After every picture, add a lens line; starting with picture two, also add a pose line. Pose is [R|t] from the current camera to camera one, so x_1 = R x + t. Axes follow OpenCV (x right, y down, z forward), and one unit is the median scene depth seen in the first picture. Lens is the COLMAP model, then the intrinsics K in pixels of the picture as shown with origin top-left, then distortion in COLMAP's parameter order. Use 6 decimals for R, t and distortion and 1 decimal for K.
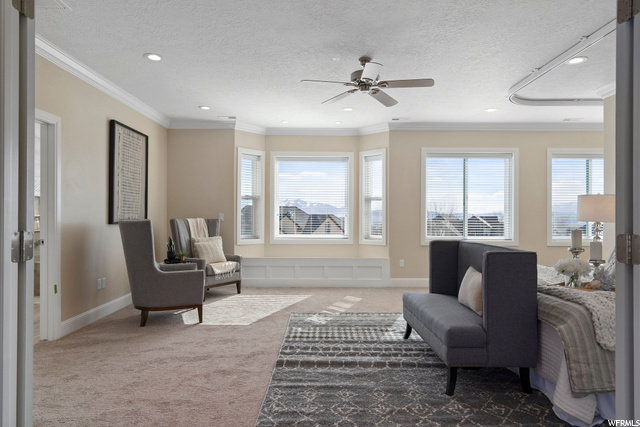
lens RADIAL K [[385.9, 0, 320.8], [0, 385.9, 216.9], [0, 0, 1]] dist [0.000880, -0.000005]
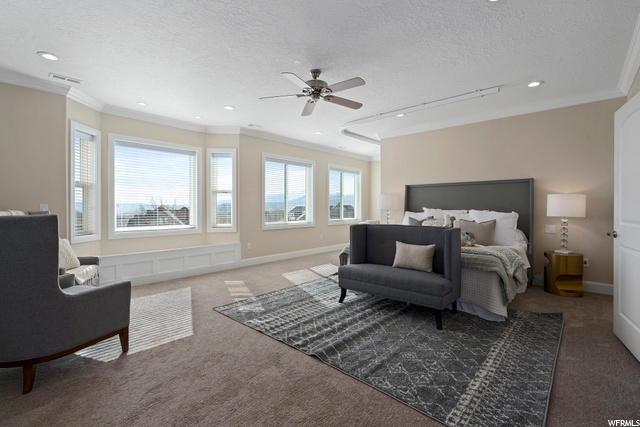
lens RADIAL K [[286.2, 0, 320.8], [0, 286.2, 212.0], [0, 0, 1]] dist [-0.005718, -0.000167]
pose [[0.683672, -0.017269, 0.729585, -0.292813], [0.004903, 0.999806, 0.019070, -0.002163], [-0.729773, -0.009461, 0.683624, 0.230215]]
